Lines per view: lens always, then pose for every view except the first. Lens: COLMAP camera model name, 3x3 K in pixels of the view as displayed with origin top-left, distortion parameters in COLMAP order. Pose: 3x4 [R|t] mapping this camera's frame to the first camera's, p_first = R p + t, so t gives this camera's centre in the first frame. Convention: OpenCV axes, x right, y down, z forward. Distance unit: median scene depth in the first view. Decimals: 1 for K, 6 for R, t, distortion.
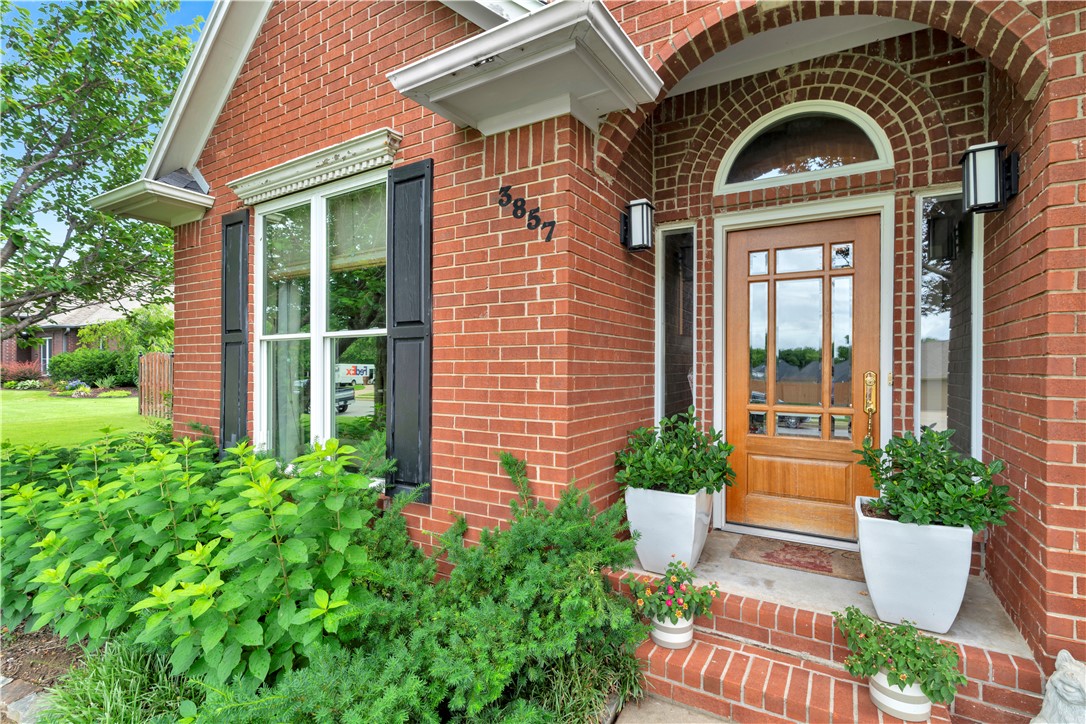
lens RADIAL K [[514.9, 0, 548.6], [0, 514.9, 365.8], [0, 0, 1]] dist [-0.006420, -0.000347]
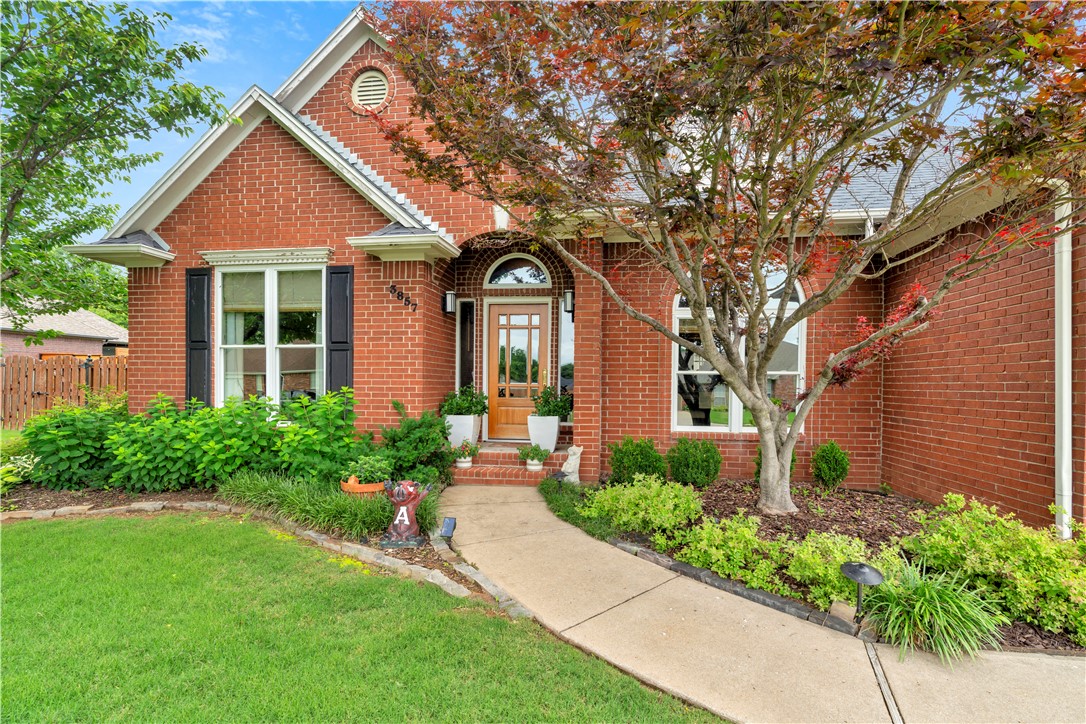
lens RADIAL K [[514.9, 0, 544.6], [0, 514.9, 388.1], [0, 0, 1]] dist [-0.006420, -0.000347]
pose [[0.923180, 0.000086, 0.384367, -0.322938], [-0.006113, 0.999877, 0.014458, 0.069783], [-0.384319, -0.015697, 0.923067, -1.305994]]
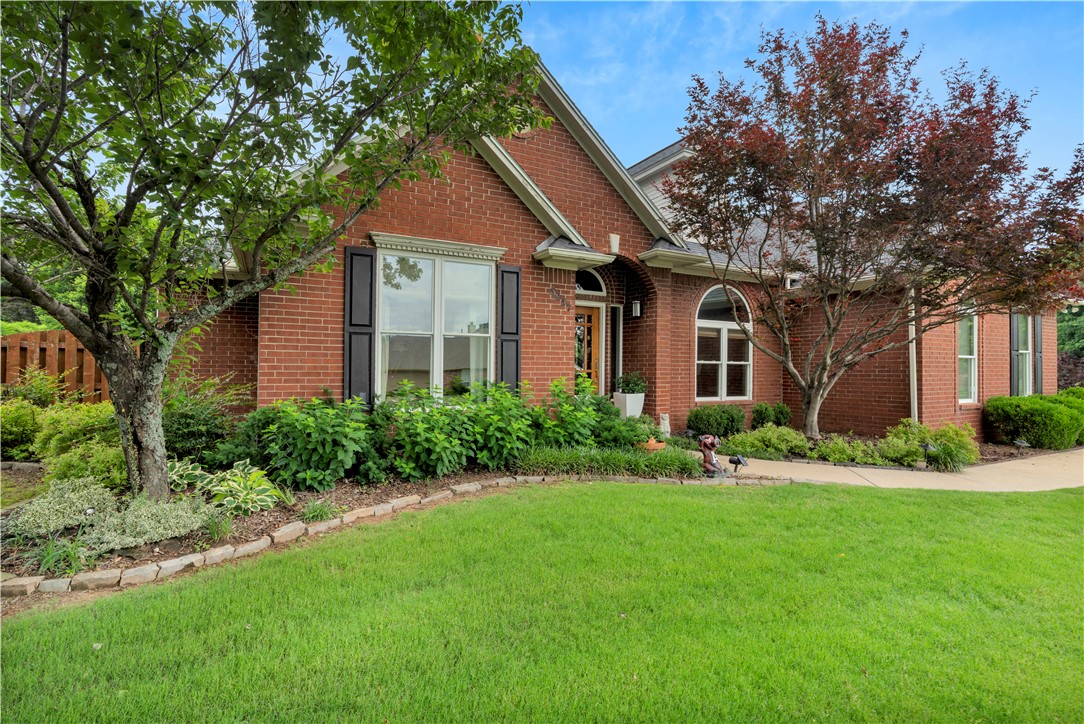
lens RADIAL K [[513.9, 0, 548.4], [0, 513.9, 359.1], [0, 0, 1]] dist [-0.006420, -0.000347]
pose [[0.517693, 0.018103, 0.855375, -2.298946], [-0.009049, 0.999836, -0.015684, 0.072953], [-0.855519, 0.000380, 0.517772, -0.382300]]
